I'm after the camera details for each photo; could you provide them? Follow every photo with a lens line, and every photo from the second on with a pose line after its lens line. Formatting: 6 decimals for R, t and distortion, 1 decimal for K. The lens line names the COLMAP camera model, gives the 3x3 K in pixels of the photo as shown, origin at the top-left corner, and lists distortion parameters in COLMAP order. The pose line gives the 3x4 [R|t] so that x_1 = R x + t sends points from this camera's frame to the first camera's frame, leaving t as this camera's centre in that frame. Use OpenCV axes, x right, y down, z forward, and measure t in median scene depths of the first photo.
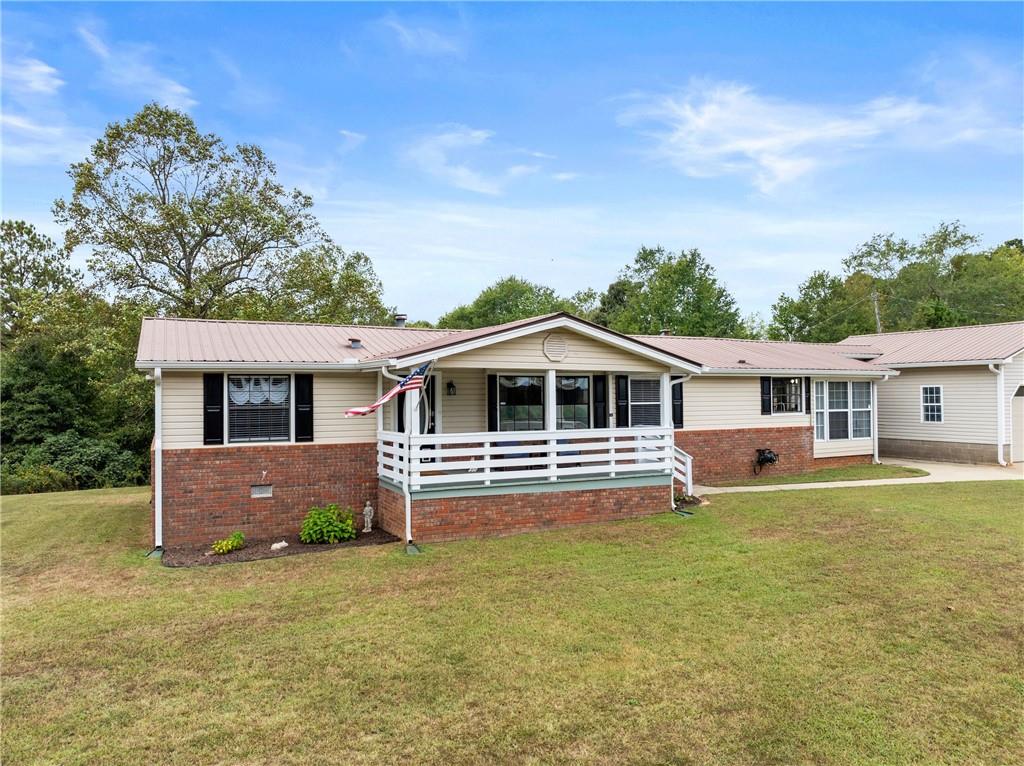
lens RADIAL K [[734.9, 0, 517.2], [0, 734.9, 355.7], [0, 0, 1]] dist [-0.041732, -0.001410]
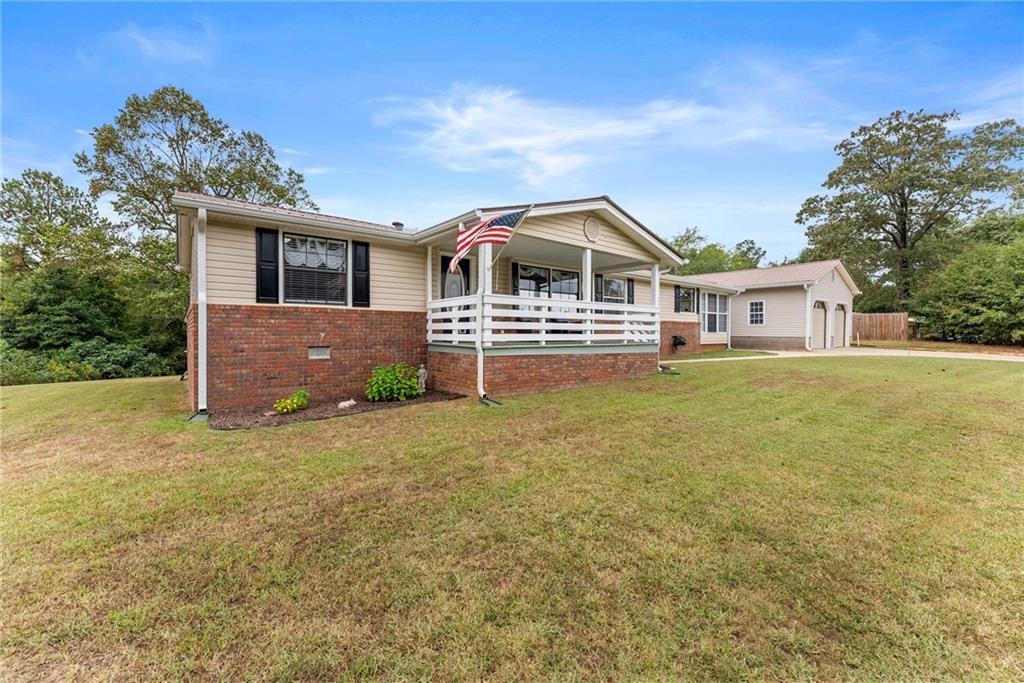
lens RADIAL K [[414.4, 0, 505.6], [0, 414.4, 330.7], [0, 0, 1]] dist [0.002289, -0.000139]
pose [[0.976547, 0.012390, 0.214948, -0.215946], [-0.021728, 0.998917, 0.041135, 0.122207], [-0.214205, -0.044841, 0.975759, 0.380036]]
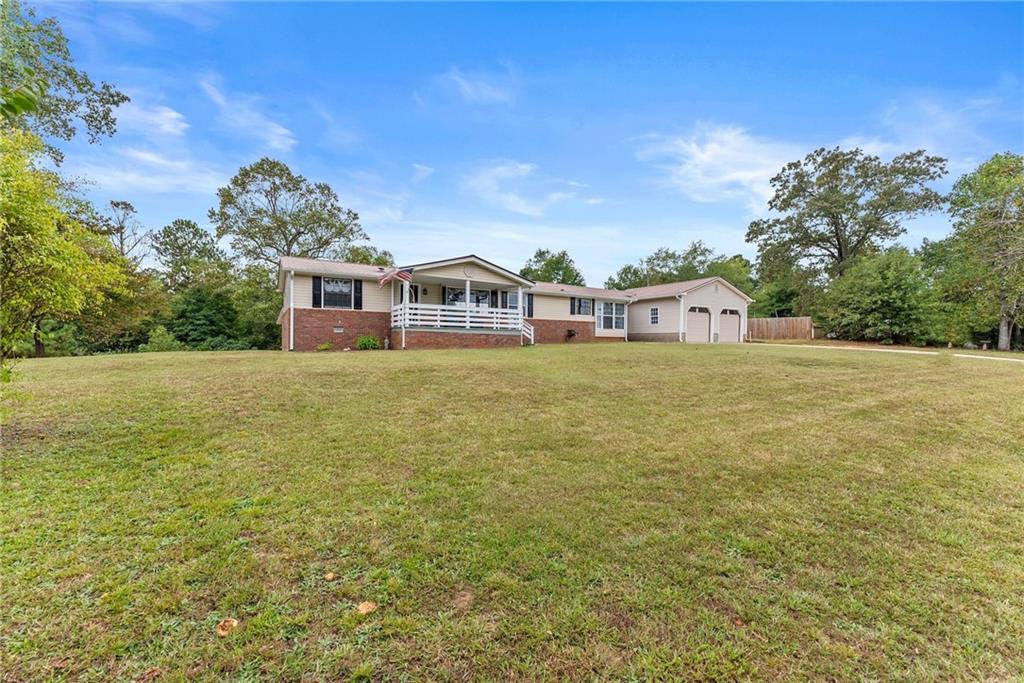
lens RADIAL K [[424.6, 0, 512.0], [0, 424.6, 341.5], [0, 0, 1]] dist [-0.001934, -0.000164]
pose [[0.996699, 0.018332, 0.079095, 0.080995], [-0.021807, 0.998824, 0.043294, 0.148252], [-0.078208, -0.044876, 0.995927, -0.345754]]
